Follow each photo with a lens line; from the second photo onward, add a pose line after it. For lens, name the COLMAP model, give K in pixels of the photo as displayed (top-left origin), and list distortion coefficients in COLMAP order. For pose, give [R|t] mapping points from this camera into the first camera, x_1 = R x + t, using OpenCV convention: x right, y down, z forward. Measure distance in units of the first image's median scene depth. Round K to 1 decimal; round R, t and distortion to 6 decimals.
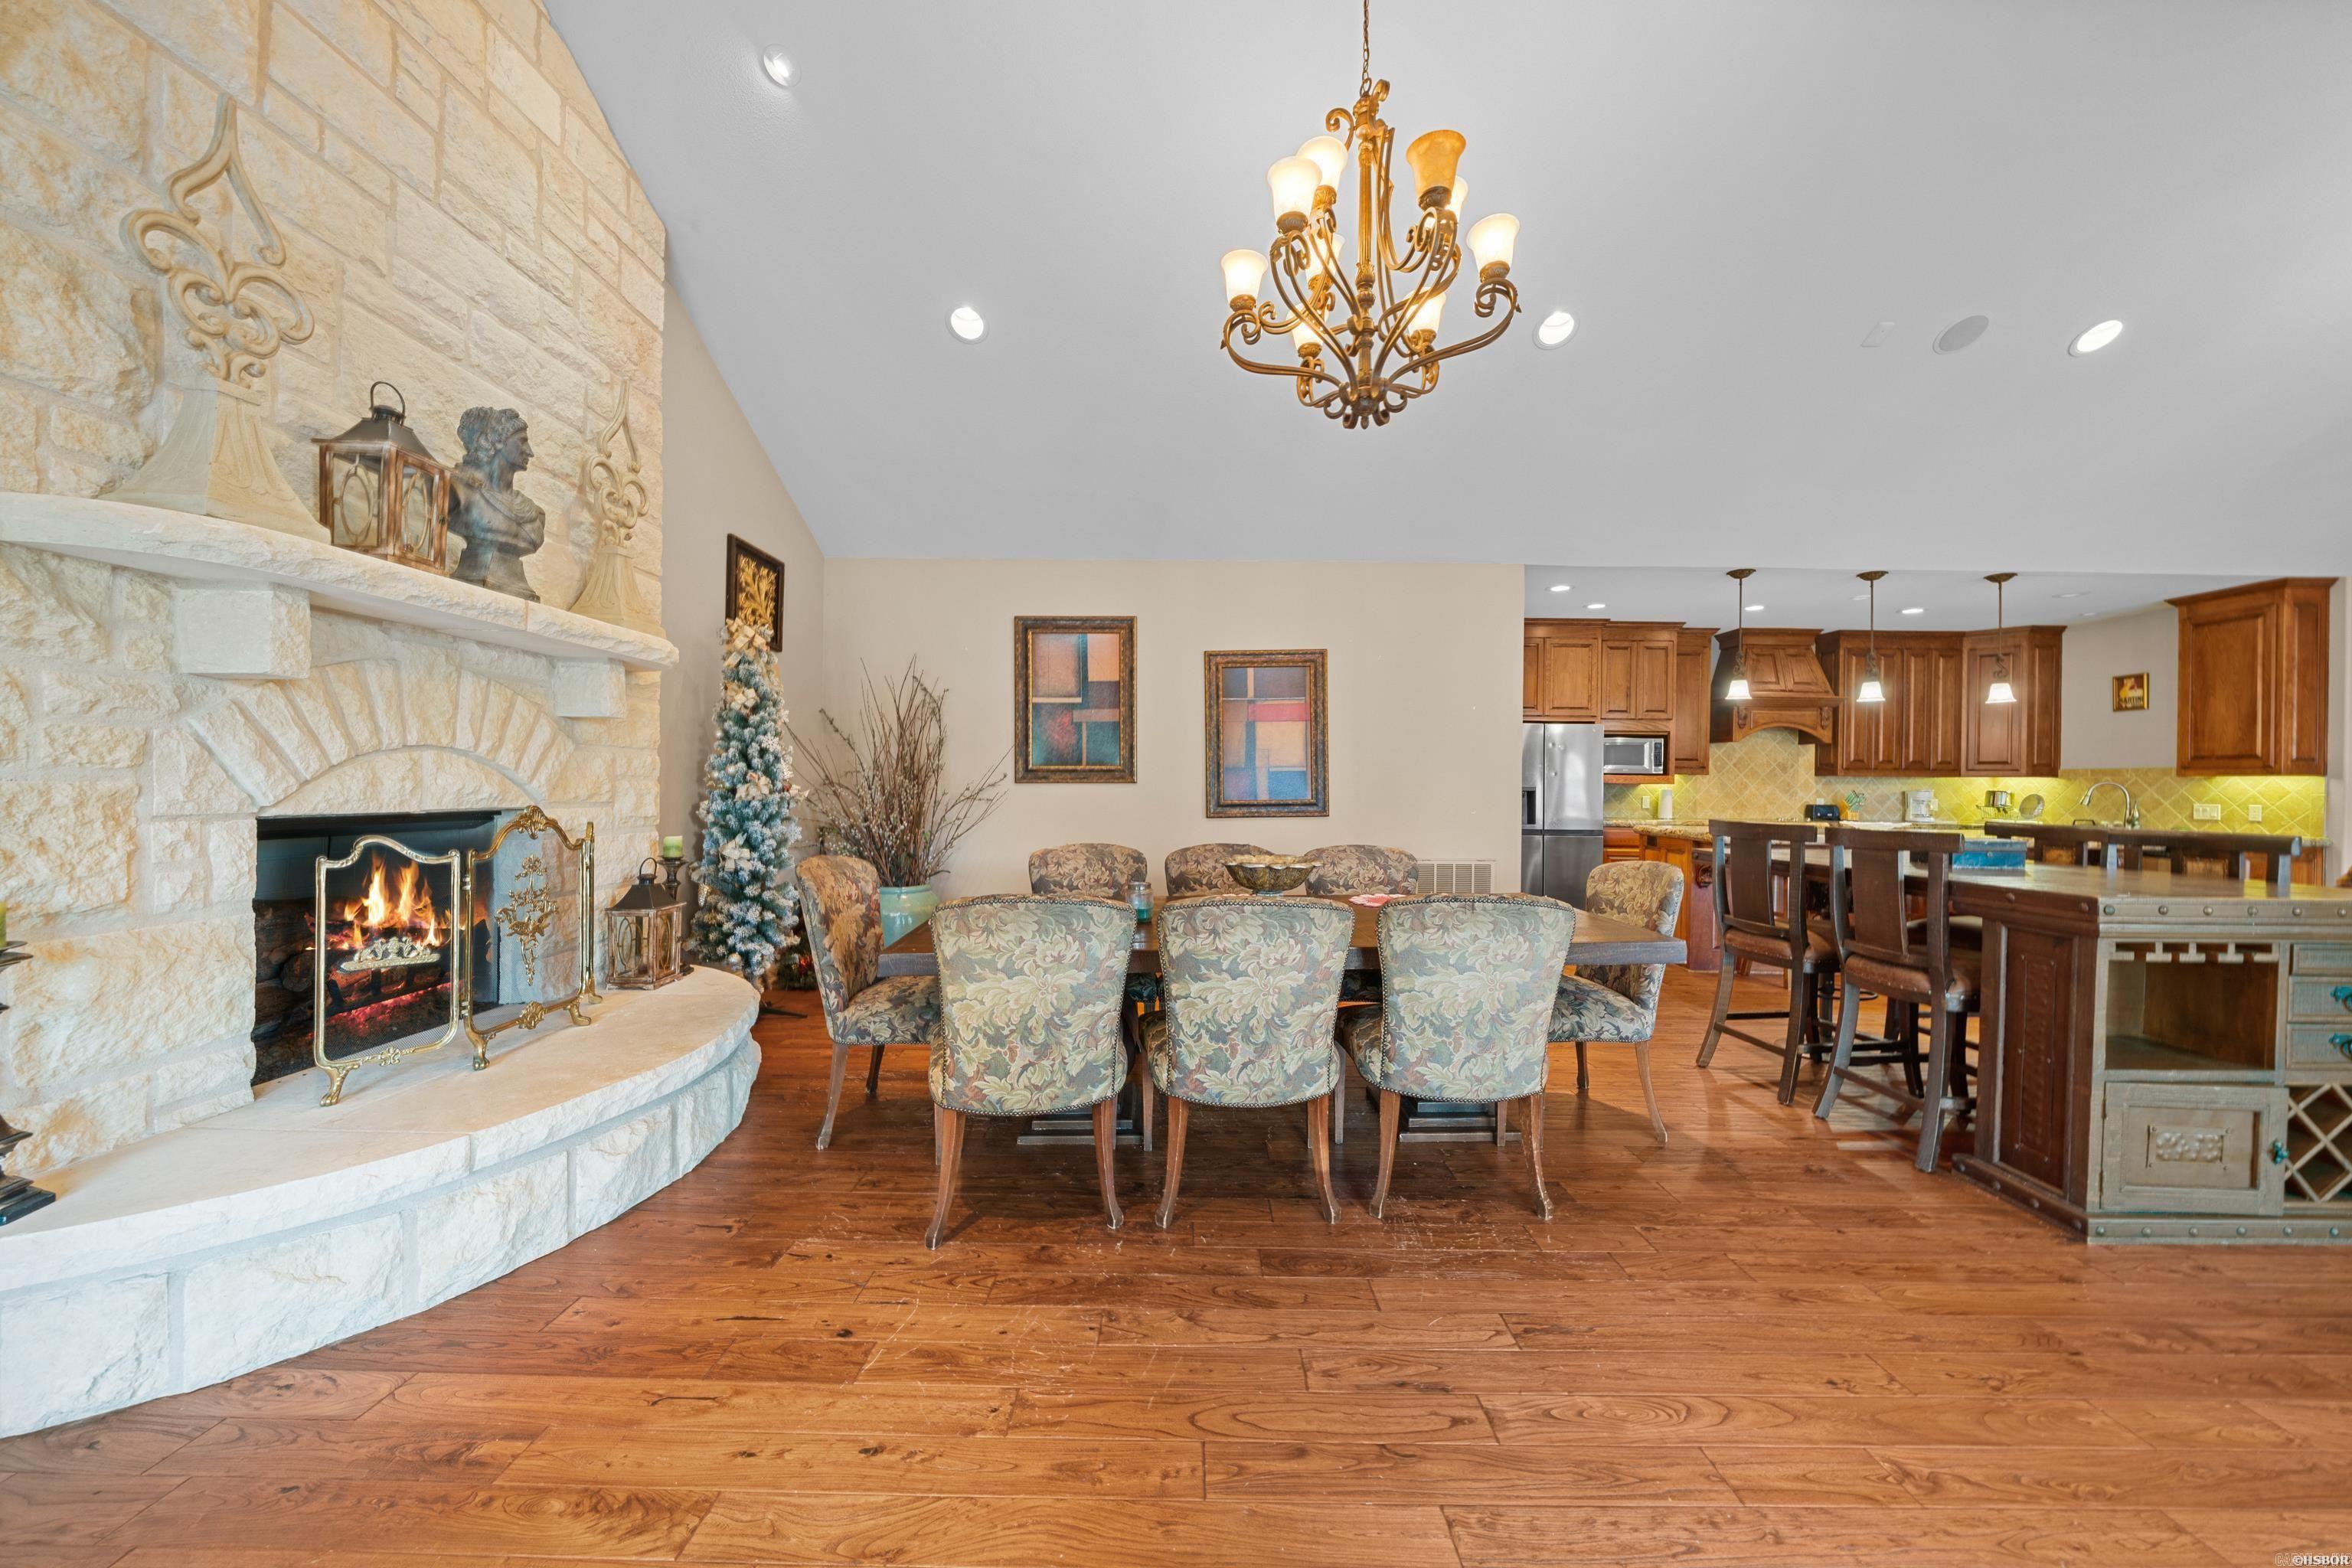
lens RADIAL K [[801.5, 0, 1180.4], [0, 801.5, 787.3], [0, 0, 1]] dist [-0.005950, -0.000117]
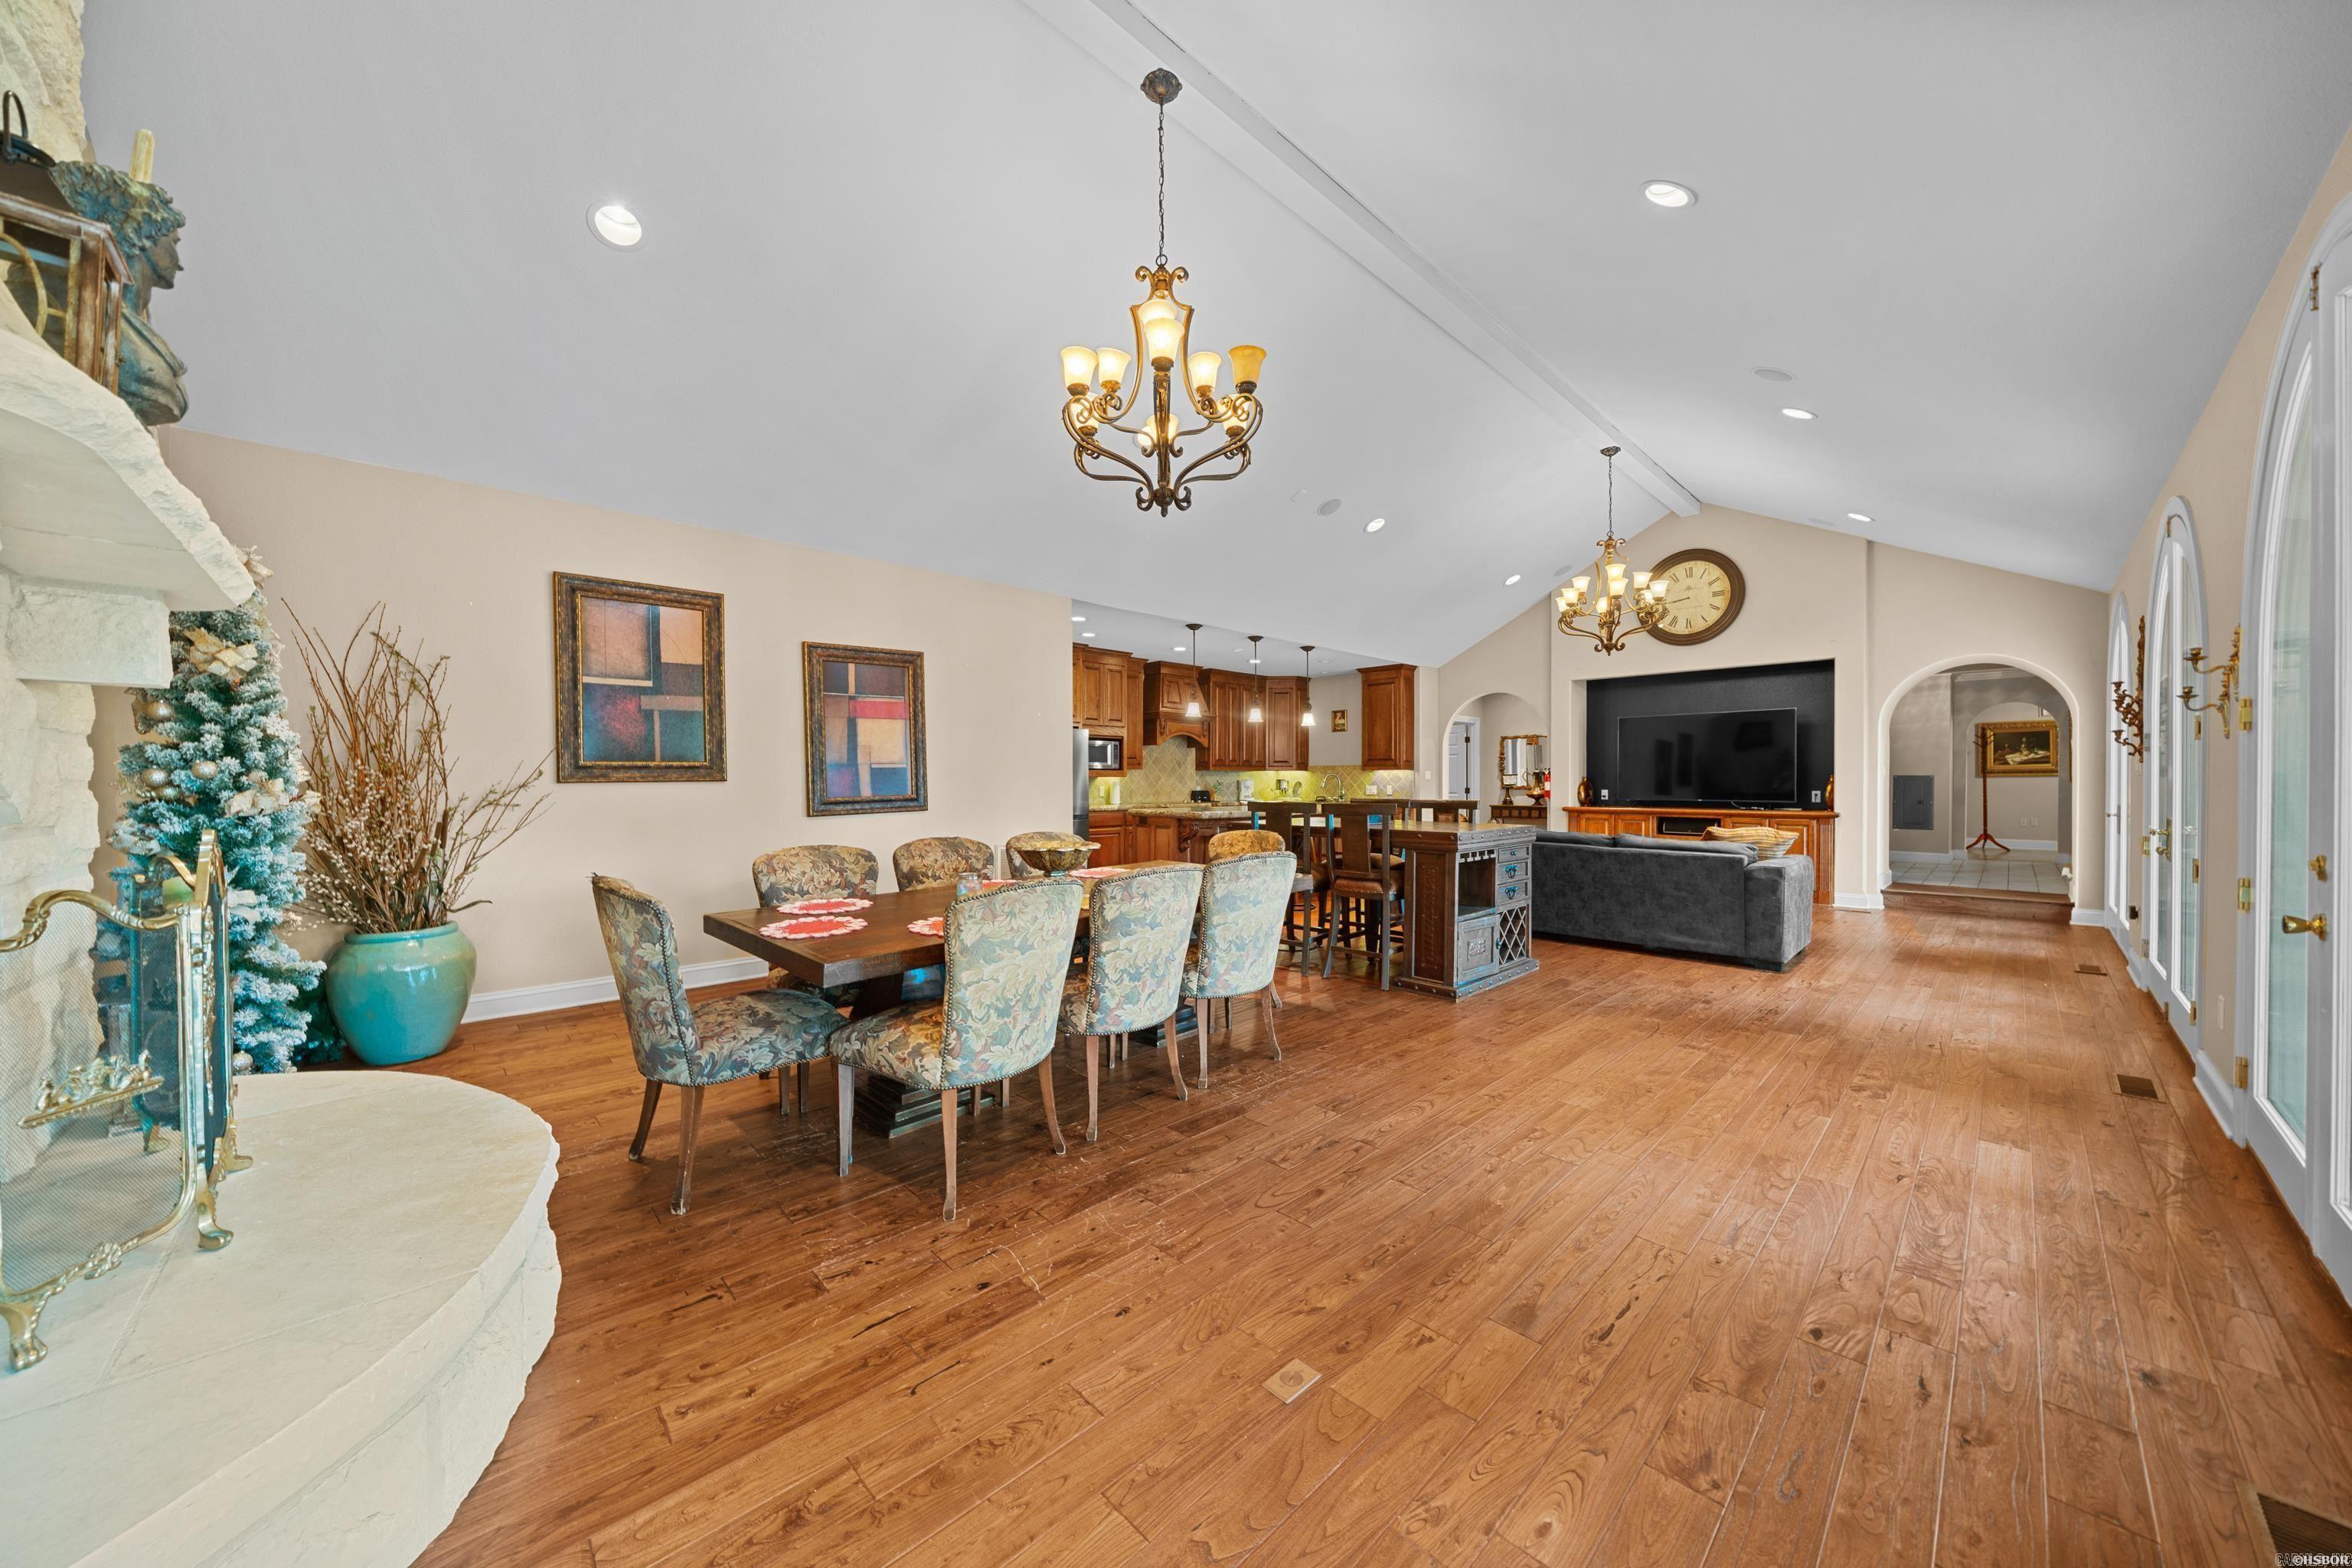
lens RADIAL K [[810.5, 0, 1172.6], [0, 810.5, 785.8], [0, 0, 1]] dist [-0.007963, -0.000003]
pose [[0.717872, -0.015596, 0.696000, -0.327046], [0.010371, 0.999878, 0.011709, -0.005552], [-0.696098, -0.001188, 0.717946, 0.005632]]
